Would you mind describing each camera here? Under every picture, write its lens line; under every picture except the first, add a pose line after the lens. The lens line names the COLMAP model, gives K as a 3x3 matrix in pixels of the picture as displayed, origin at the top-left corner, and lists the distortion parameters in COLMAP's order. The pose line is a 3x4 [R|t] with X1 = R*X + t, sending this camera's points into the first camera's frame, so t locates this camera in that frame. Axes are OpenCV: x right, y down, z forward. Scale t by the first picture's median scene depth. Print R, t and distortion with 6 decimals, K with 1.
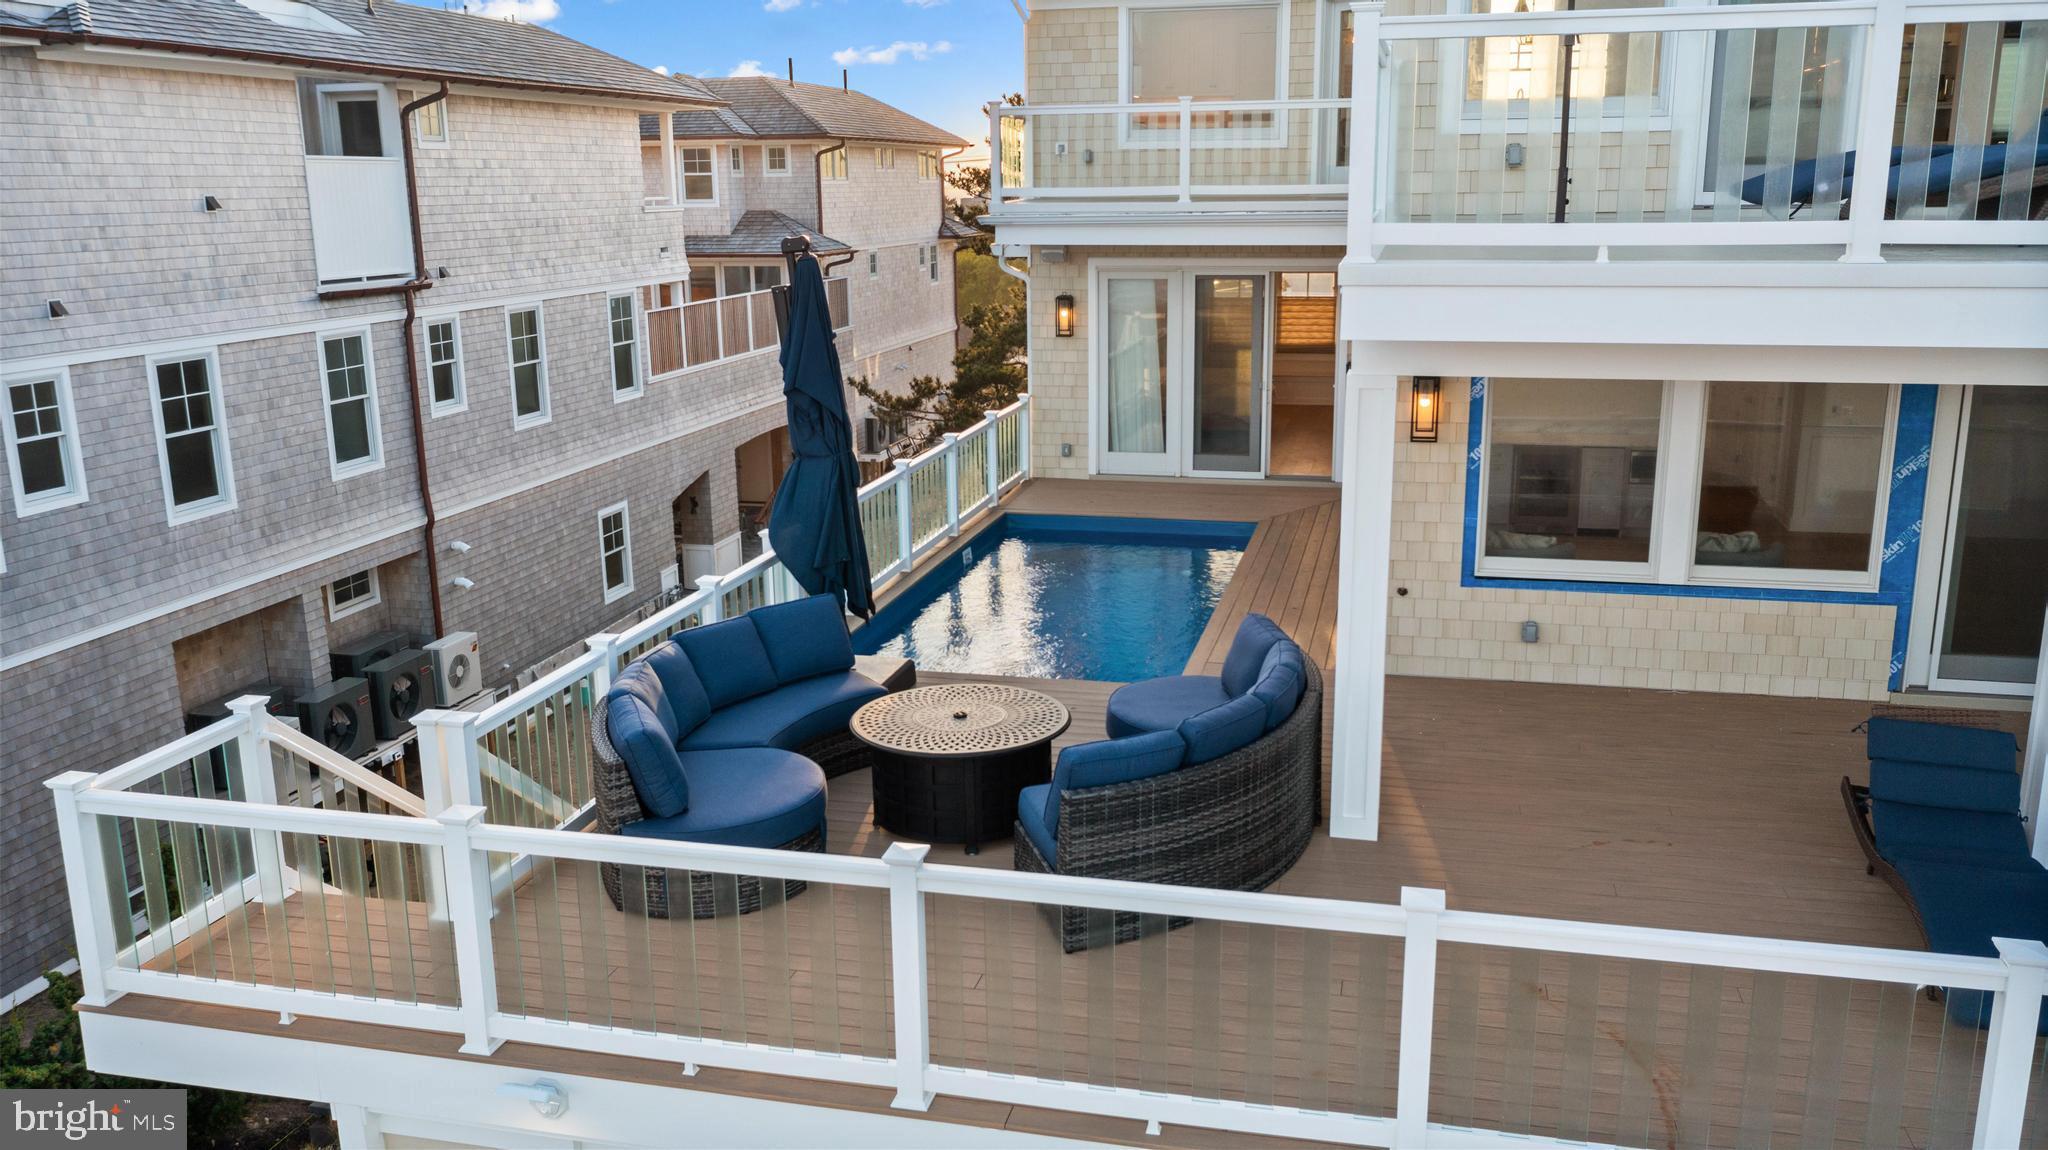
lens RADIAL K [[1638.1, 0, 1024.0], [0, 1638.1, 575.0], [0, 0, 1]] dist [-0.006264, 0.003046]
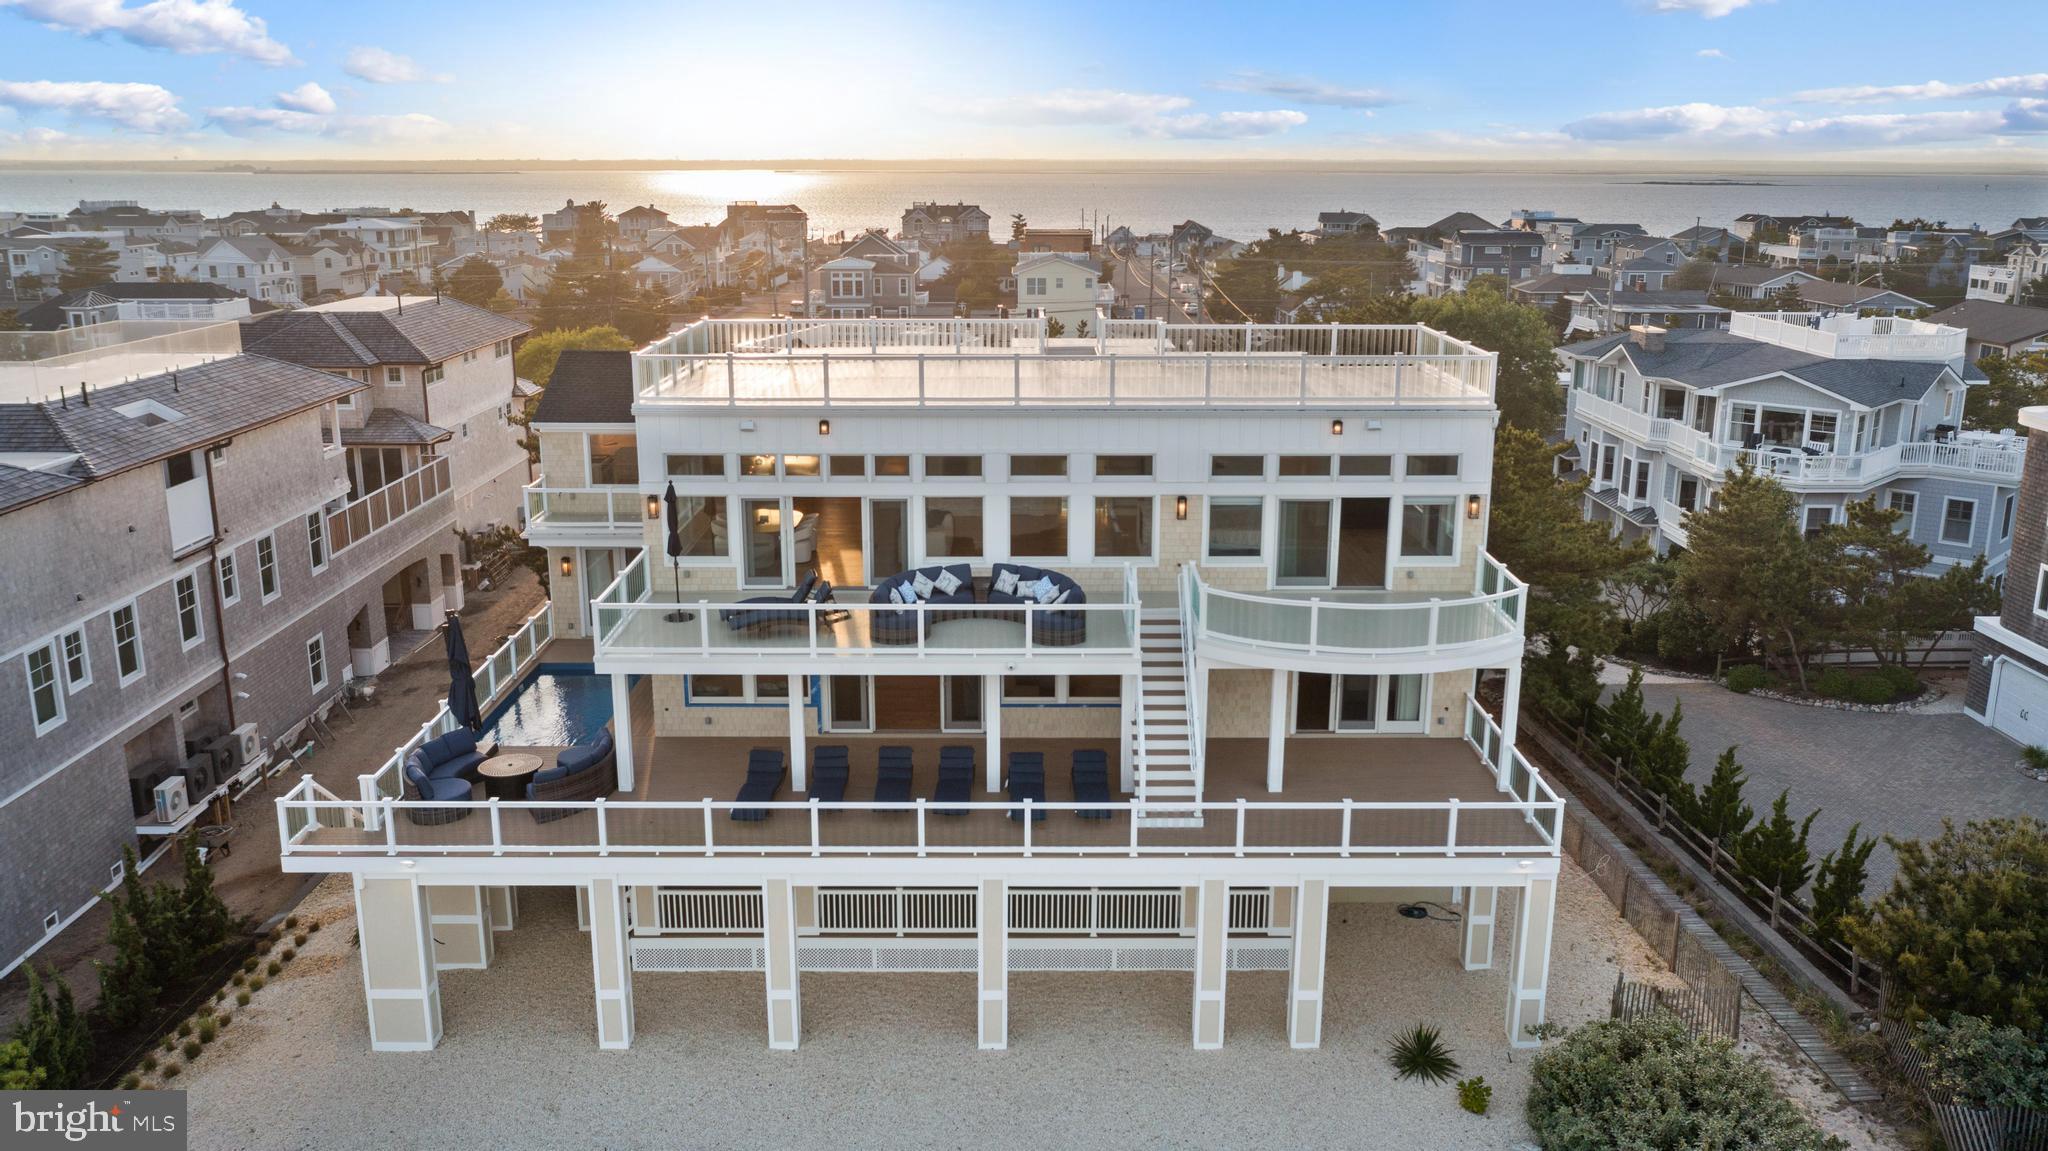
lens RADIAL K [[1638.1, 0, 1024.0], [0, 1638.1, 575.5], [0, 0, 1]] dist [-0.006264, 0.003046]
pose [[0.971573, -0.044572, 0.232505, 0.095312], [0.042290, 0.998996, 0.014791, -0.132161], [-0.232930, -0.004537, 0.972483, -1.087559]]
